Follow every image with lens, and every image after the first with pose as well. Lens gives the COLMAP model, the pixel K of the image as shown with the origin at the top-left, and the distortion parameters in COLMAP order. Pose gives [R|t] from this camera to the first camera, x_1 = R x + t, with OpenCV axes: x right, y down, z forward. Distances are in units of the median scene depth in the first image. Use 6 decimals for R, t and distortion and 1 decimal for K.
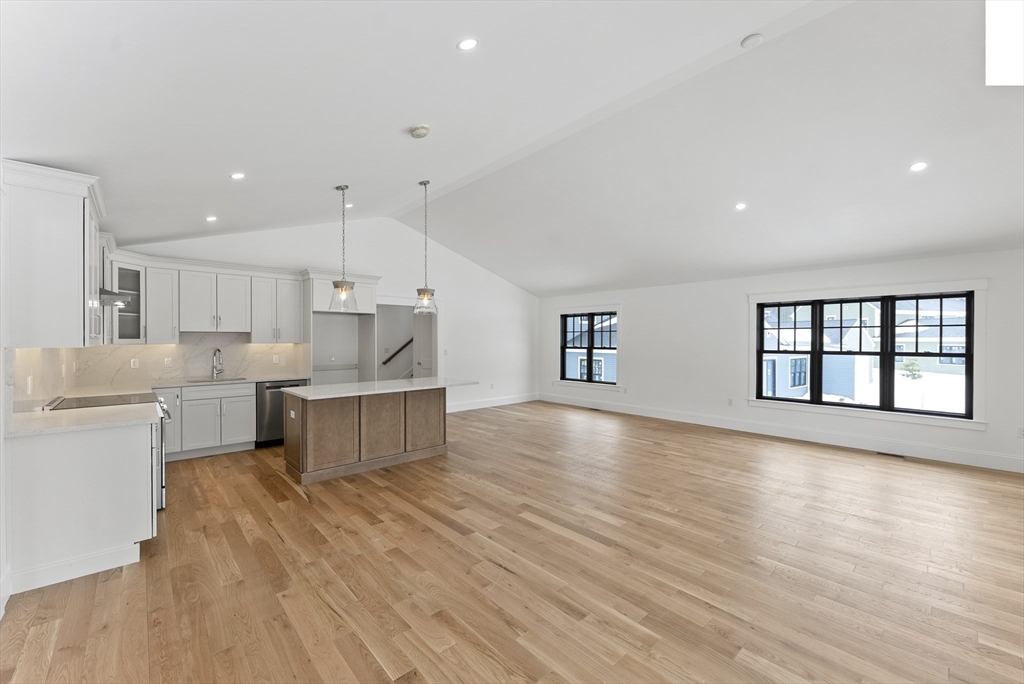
lens RADIAL K [[411.5, 0, 510.4], [0, 411.5, 341.9], [0, 0, 1]] dist [-0.000121, -0.000105]
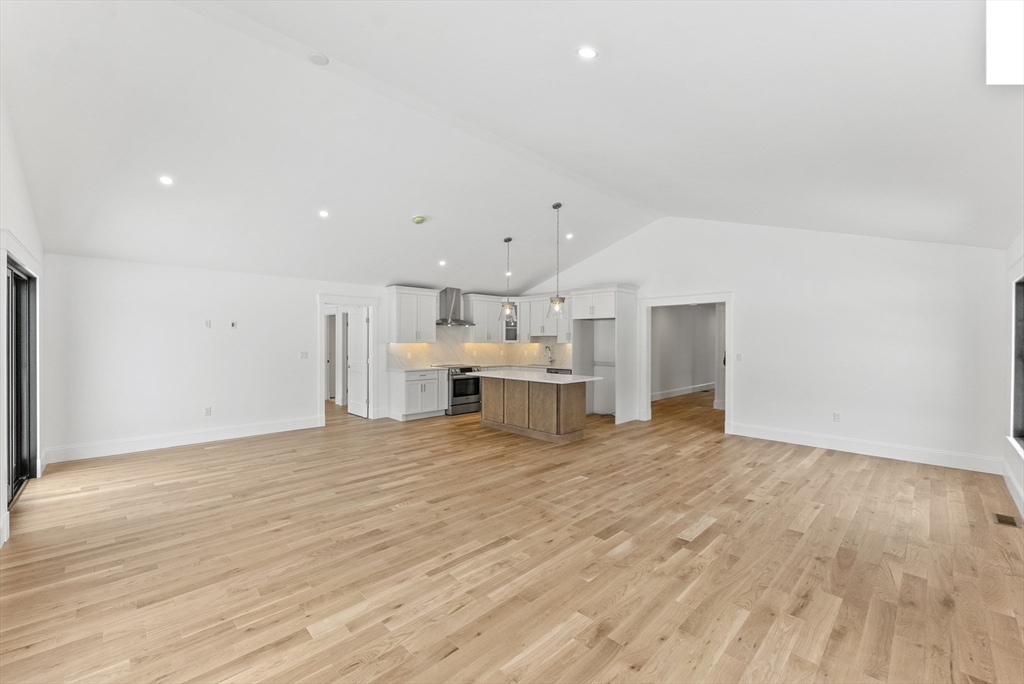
lens RADIAL K [[411.5, 0, 510.4], [0, 411.5, 341.9], [0, 0, 1]] dist [-0.000121, -0.000105]
pose [[0.029063, 0.002816, -0.999574, 1.085695], [-0.008157, 0.999963, 0.002580, -0.004892], [0.999544, 0.008079, 0.029085, 0.958622]]
